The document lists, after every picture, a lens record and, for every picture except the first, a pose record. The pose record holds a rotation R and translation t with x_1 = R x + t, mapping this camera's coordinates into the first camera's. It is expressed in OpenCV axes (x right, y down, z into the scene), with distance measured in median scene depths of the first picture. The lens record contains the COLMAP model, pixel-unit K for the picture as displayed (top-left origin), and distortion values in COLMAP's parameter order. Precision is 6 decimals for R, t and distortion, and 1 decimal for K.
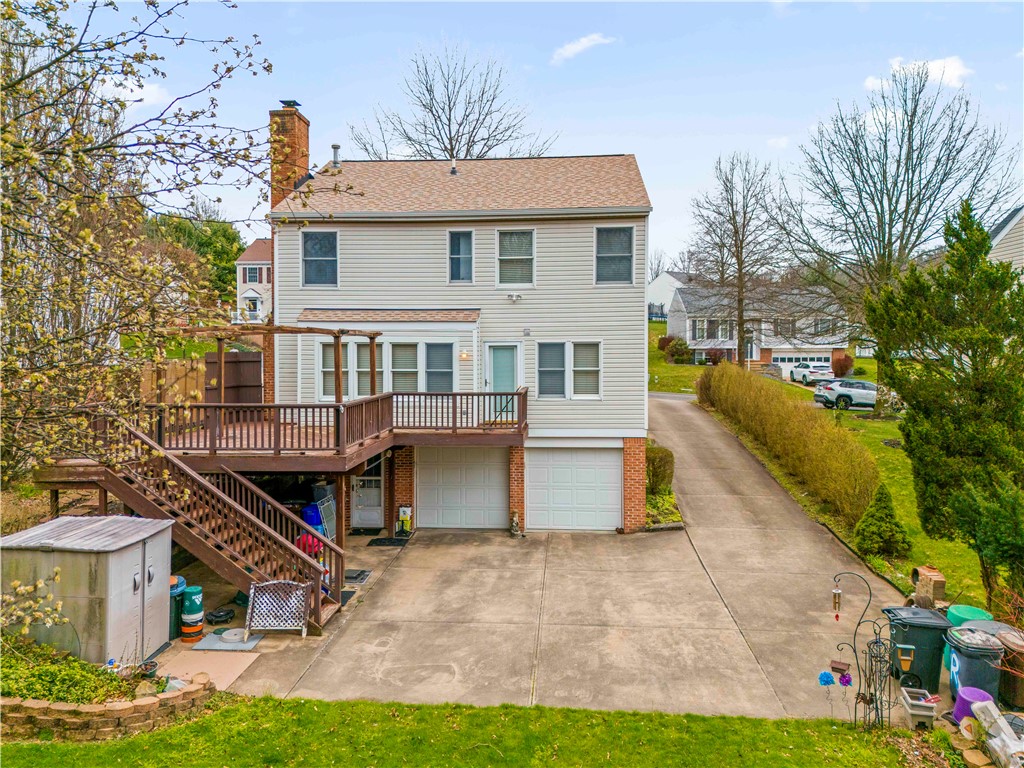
lens RADIAL K [[745.7, 0, 506.3], [0, 745.7, 369.7], [0, 0, 1]] dist [0.078153, -0.070832]
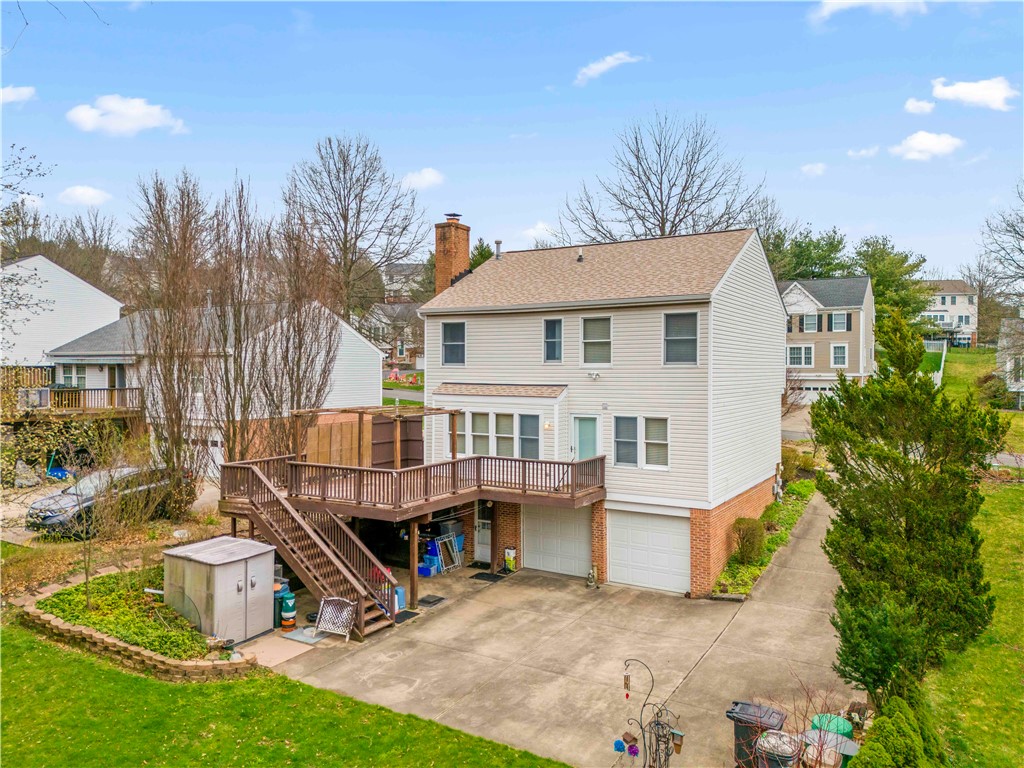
lens RADIAL K [[738.5, 0, 510.1], [0, 738.5, 378.1], [0, 0, 1]] dist [0.076392, -0.061472]
pose [[0.896193, 0.008847, -0.443576, 0.400332], [-0.015788, 0.999804, -0.011958, -0.078390], [0.443384, 0.017720, 0.896157, -0.072180]]
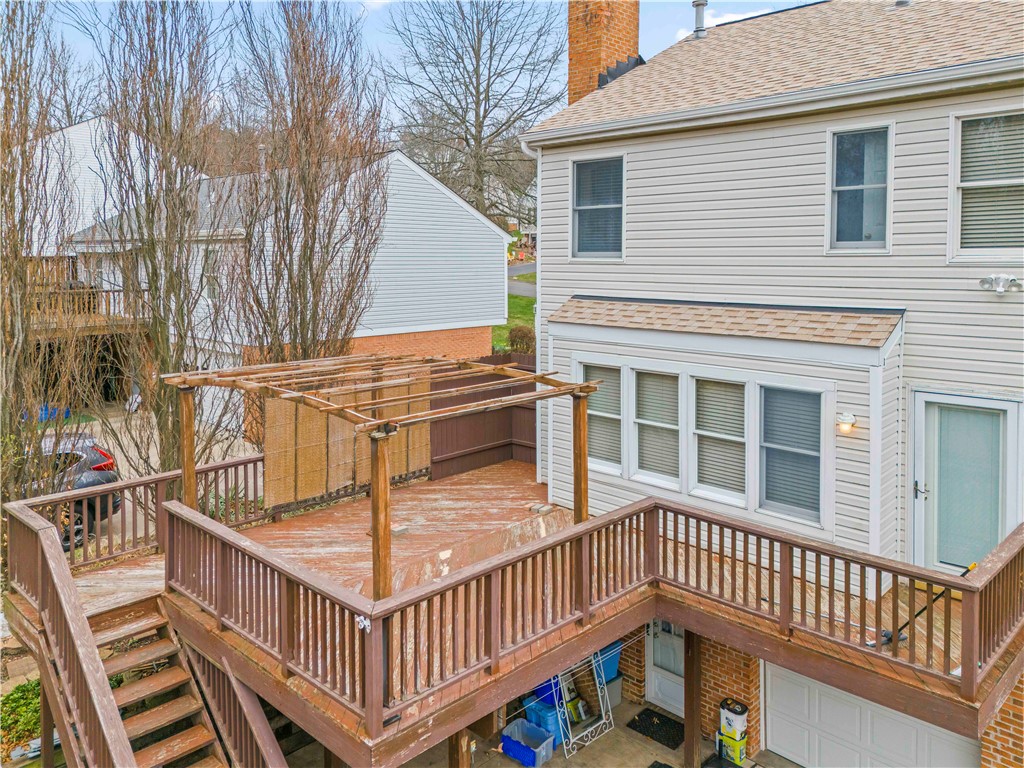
lens RADIAL K [[779.2, 0, 528.8], [0, 779.2, 294.7], [0, 0, 1]] dist [0.089106, -0.070427]
pose [[0.782900, 0.029057, -0.621468, 0.076438], [-0.017571, 0.999543, 0.024598, -0.098924], [0.621899, -0.008338, 0.783053, 0.529387]]
